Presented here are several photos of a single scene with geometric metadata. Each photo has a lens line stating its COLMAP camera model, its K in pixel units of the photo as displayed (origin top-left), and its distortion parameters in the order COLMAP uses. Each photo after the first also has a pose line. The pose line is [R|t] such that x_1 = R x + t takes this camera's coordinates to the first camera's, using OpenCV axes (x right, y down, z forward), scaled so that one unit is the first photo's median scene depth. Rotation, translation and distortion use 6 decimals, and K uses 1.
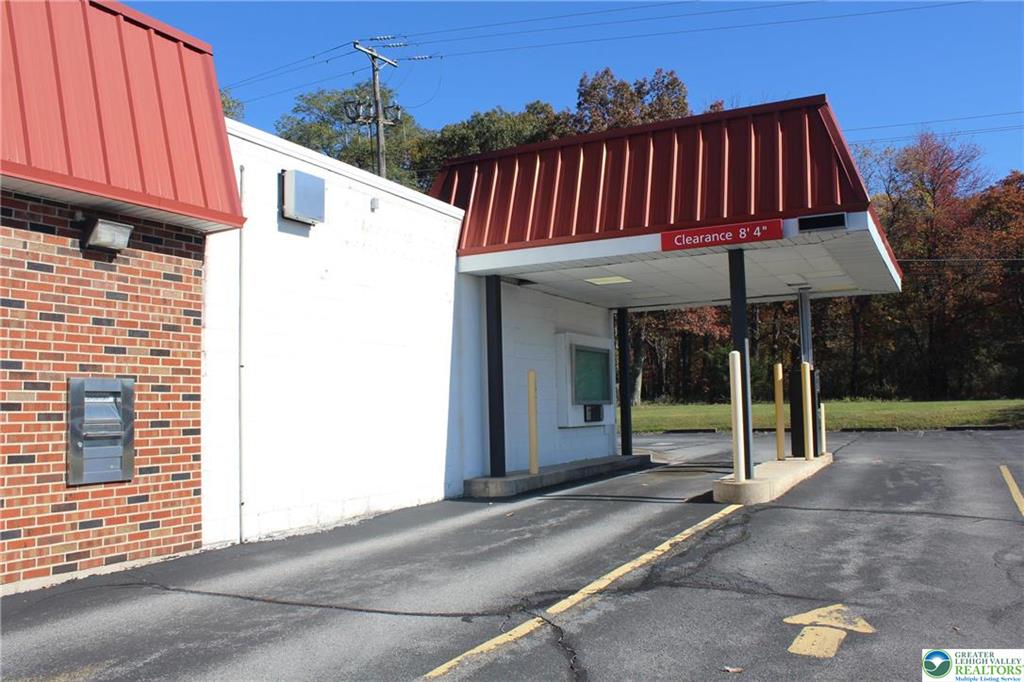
lens RADIAL K [[853.0, 0, 506.5], [0, 853.0, 344.2], [0, 0, 1]] dist [-0.163338, 0.124975]
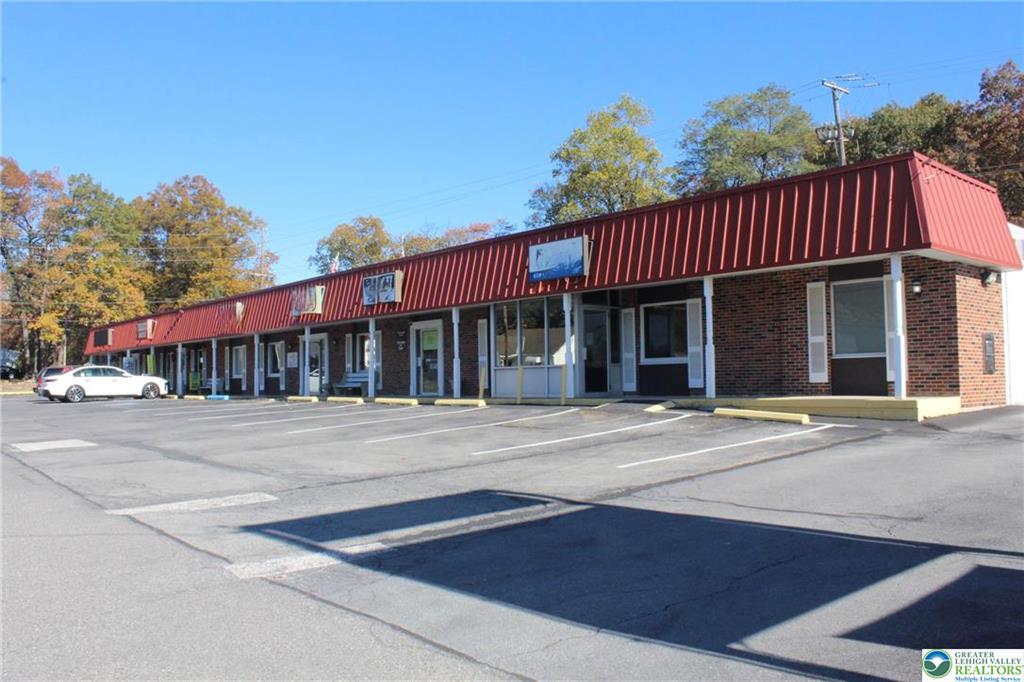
lens RADIAL K [[853.0, 0, 506.5], [0, 853.0, 344.2], [0, 0, 1]] dist [-0.163338, 0.124975]
pose [[0.934552, -0.008945, -0.355715, -0.119522], [0.020474, 0.999380, 0.028659, -0.003807], [0.355238, -0.034066, 0.934155, -0.228552]]
